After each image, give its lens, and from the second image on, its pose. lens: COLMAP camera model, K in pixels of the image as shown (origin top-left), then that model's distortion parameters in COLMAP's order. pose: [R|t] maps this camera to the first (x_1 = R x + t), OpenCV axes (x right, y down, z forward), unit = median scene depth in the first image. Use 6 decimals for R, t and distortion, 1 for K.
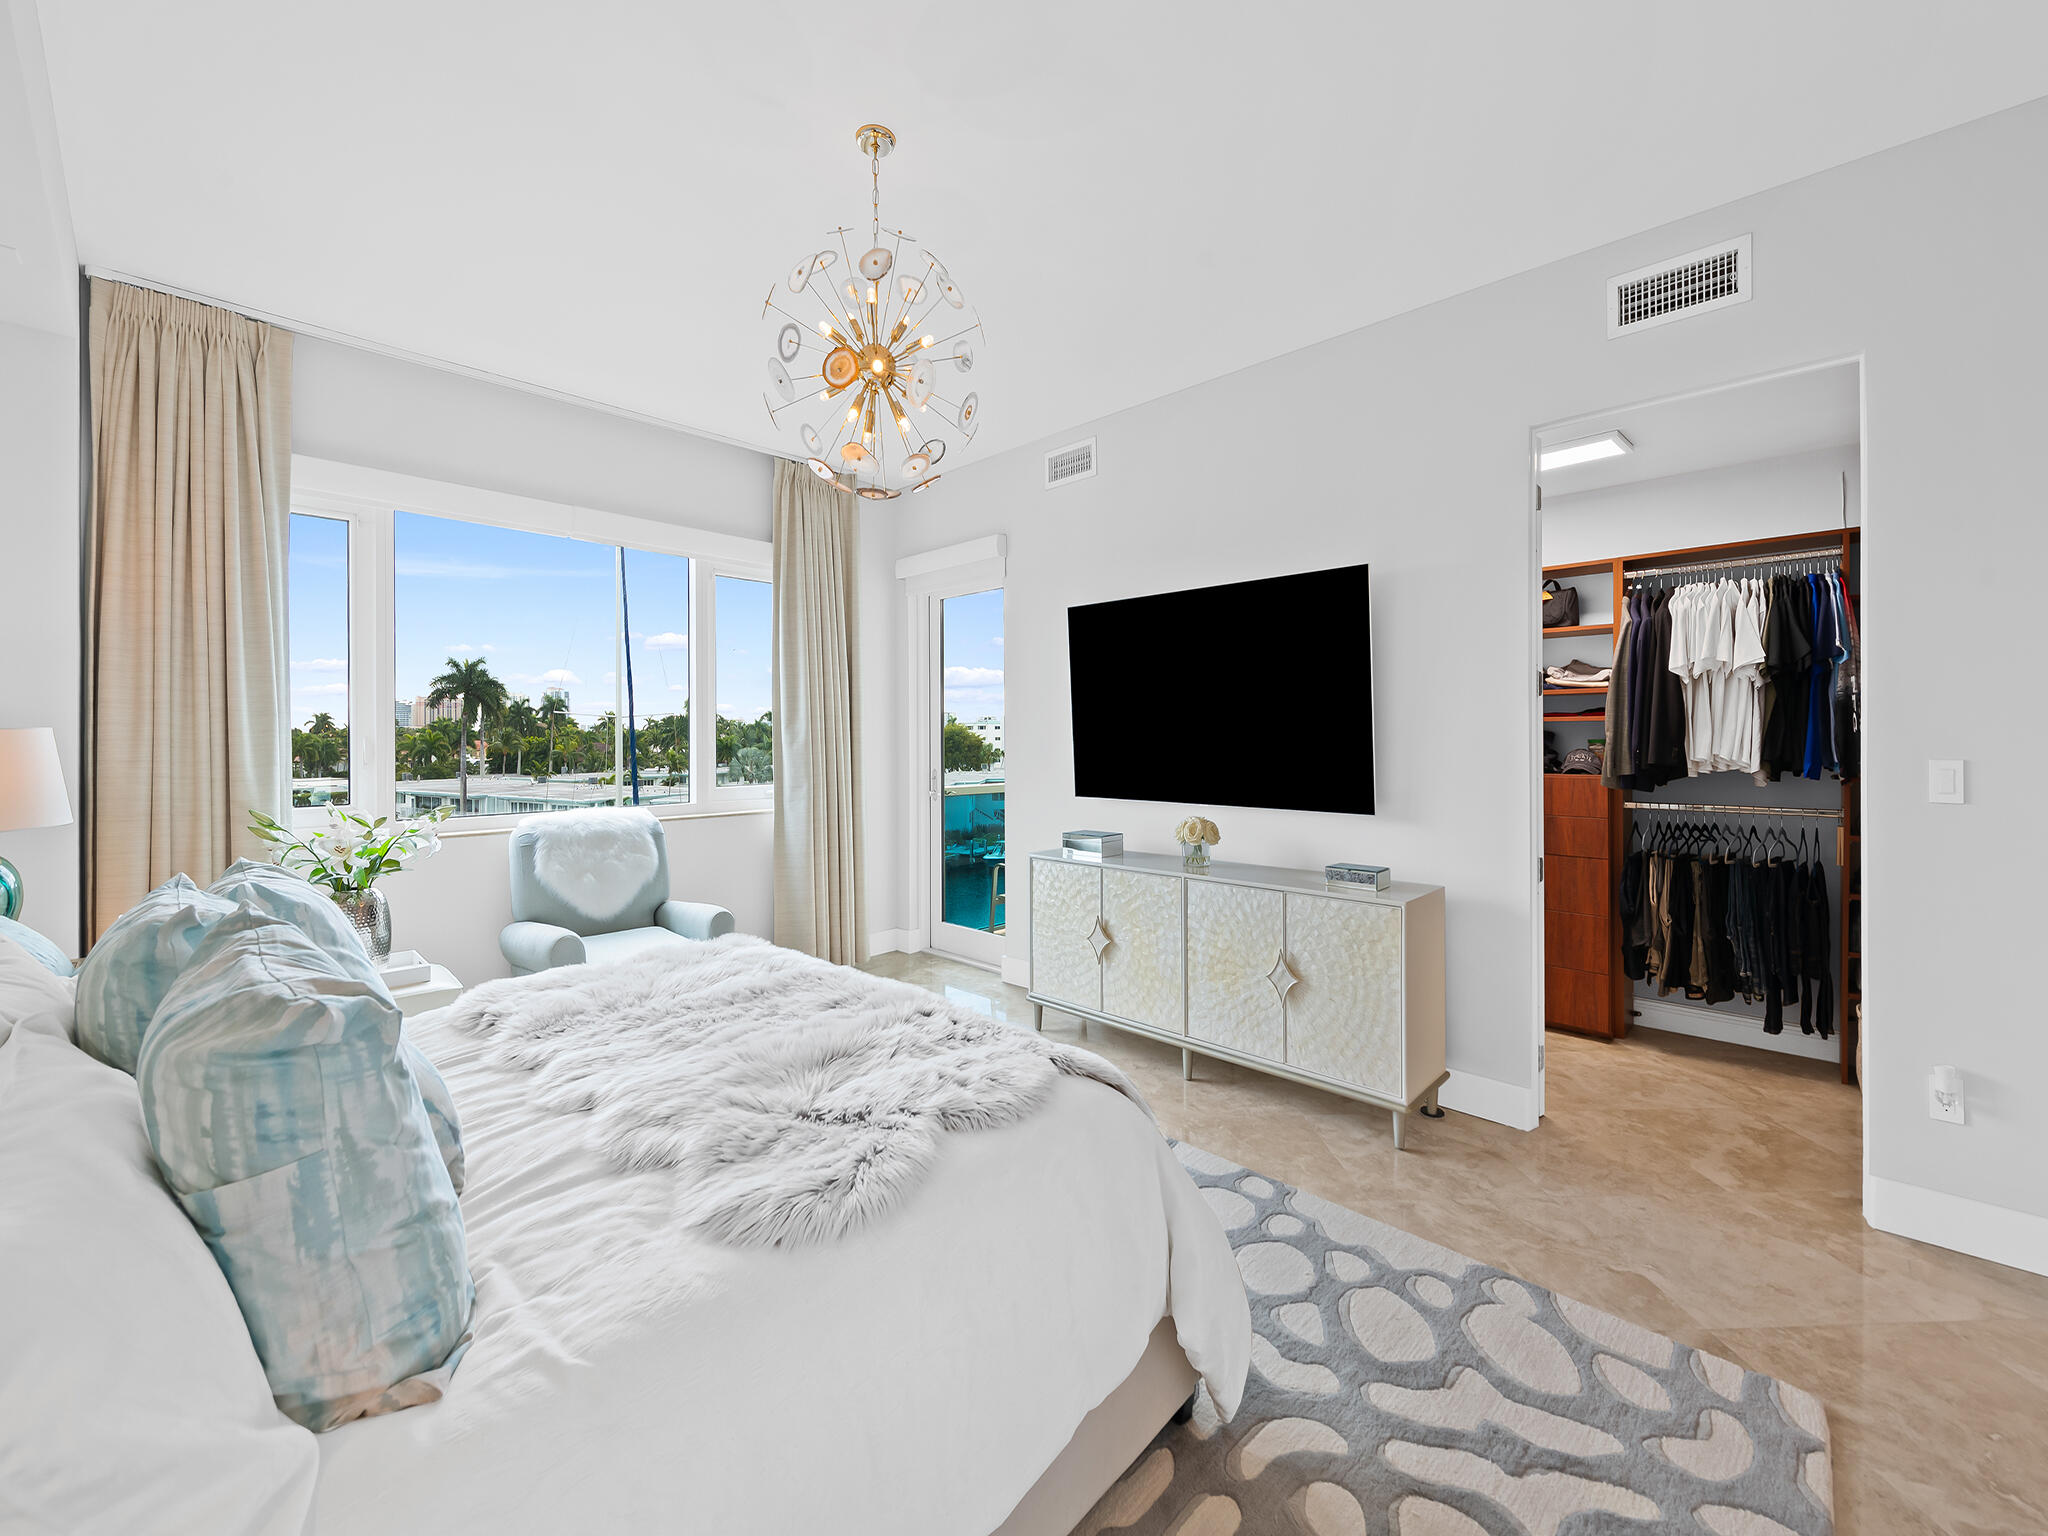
lens RADIAL K [[817.2, 0, 1037.7], [0, 817.2, 751.9], [0, 0, 1]] dist [-0.000738, -0.001732]
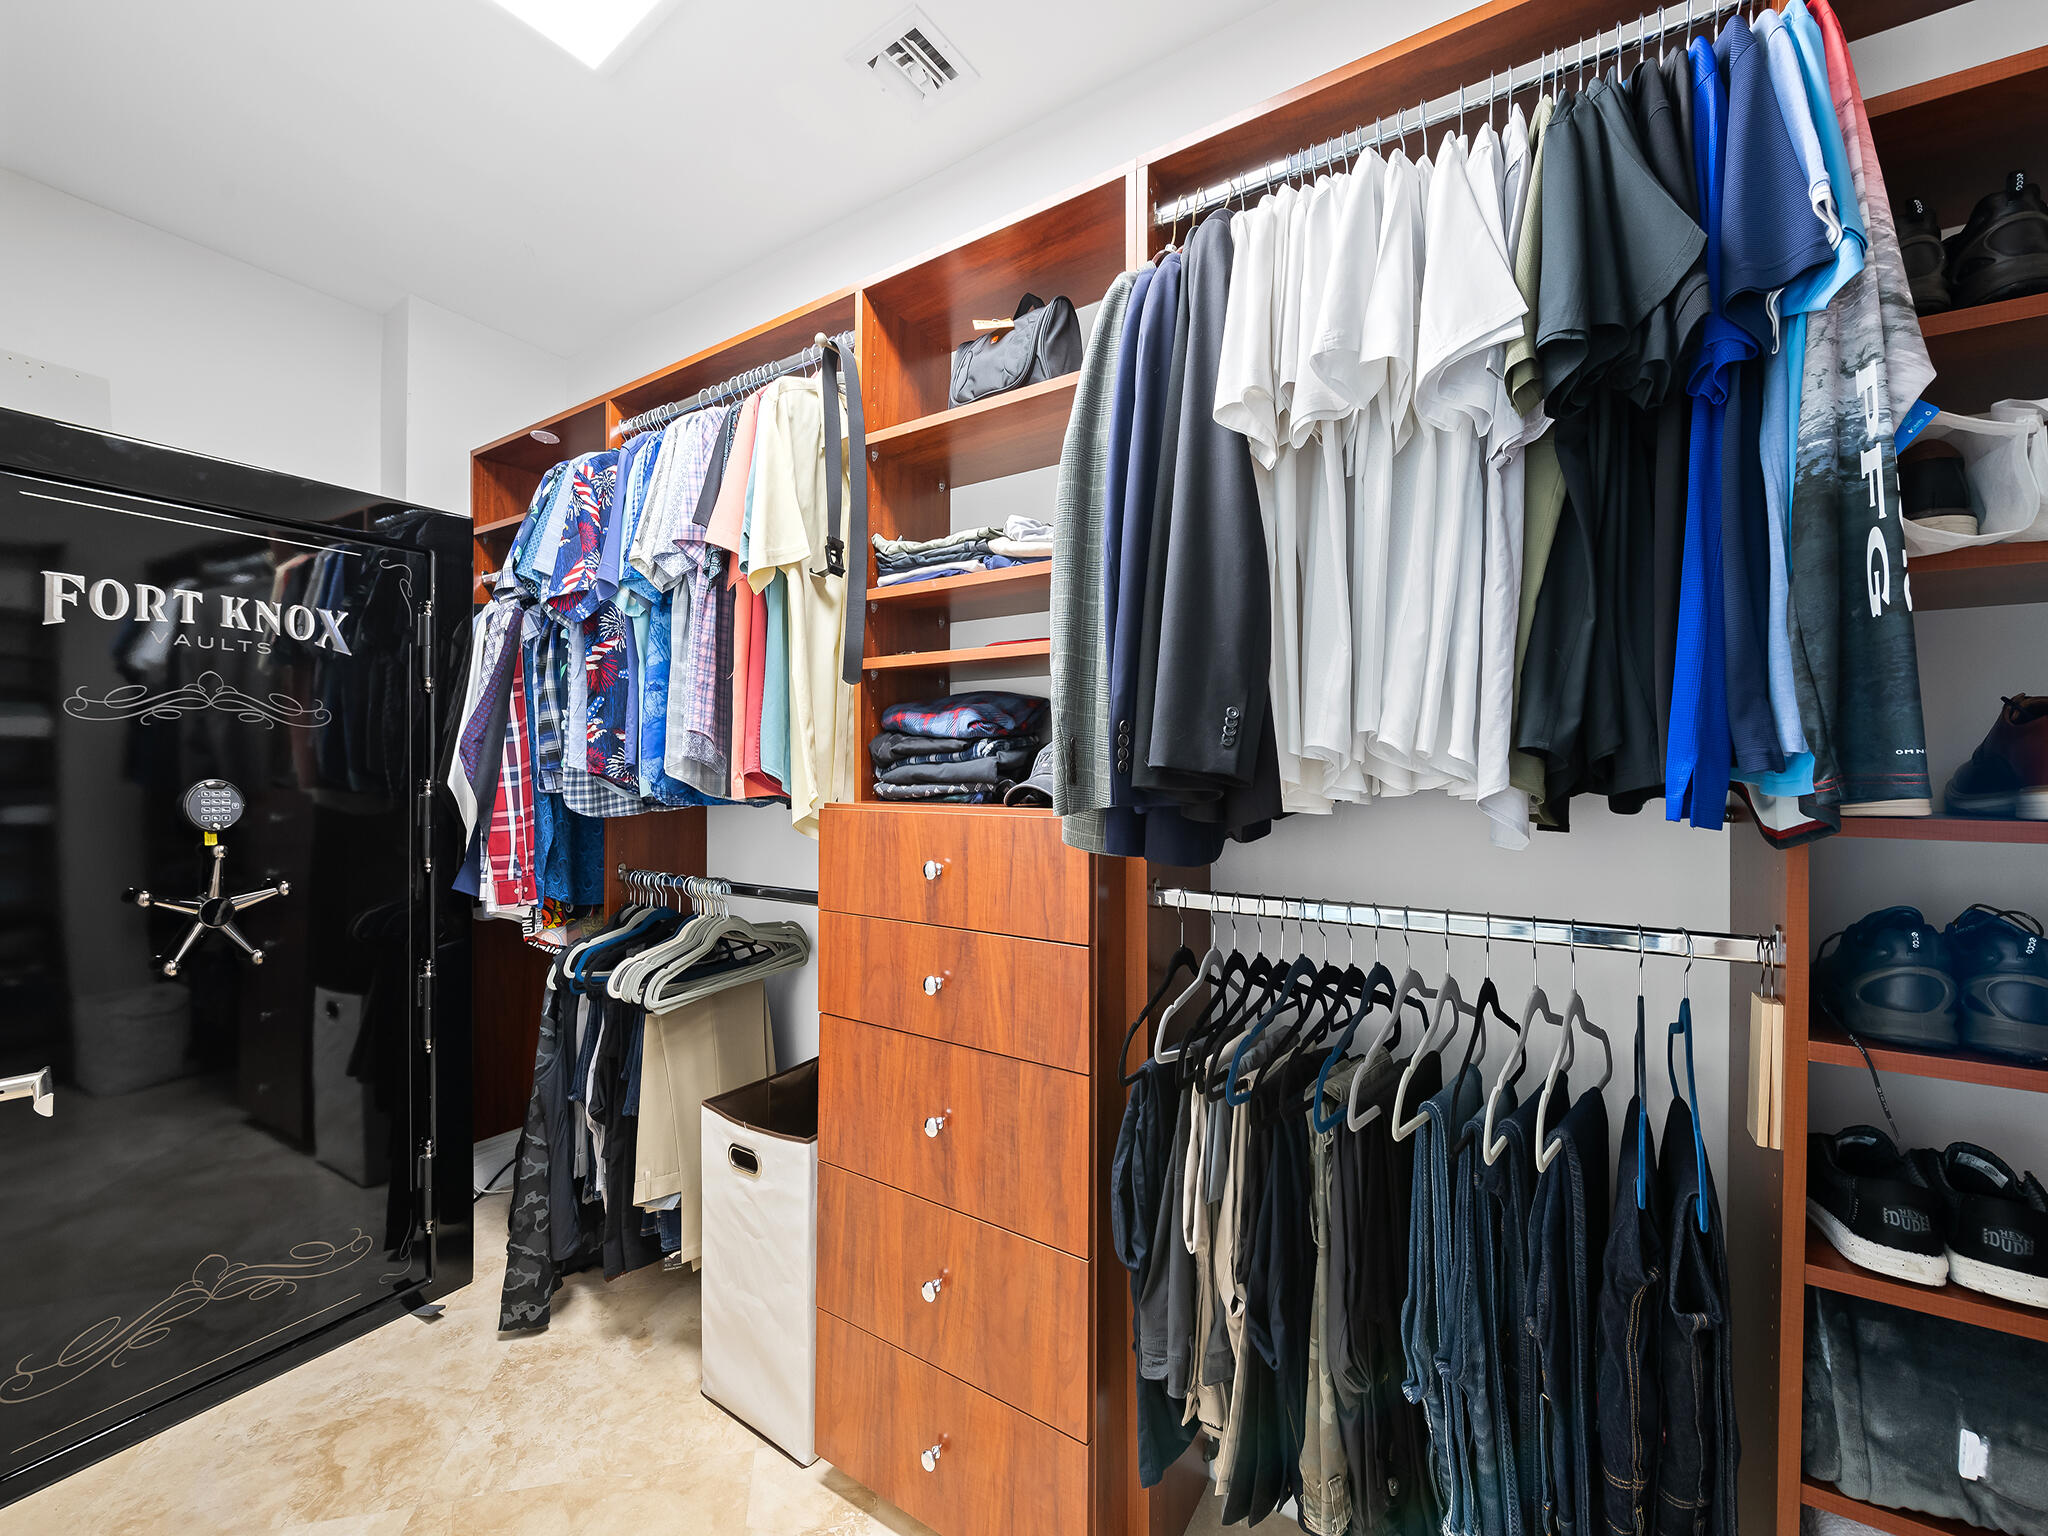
lens RADIAL K [[817.2, 0, 1037.4], [0, 817.2, 778.7], [0, 0, 1]] dist [-0.000738, -0.001732]
pose [[0.980470, 0.007901, 0.196508, 0.667198], [-0.006446, 0.999947, -0.008045, 0.021433], [-0.196561, 0.006621, 0.980469, 0.751801]]
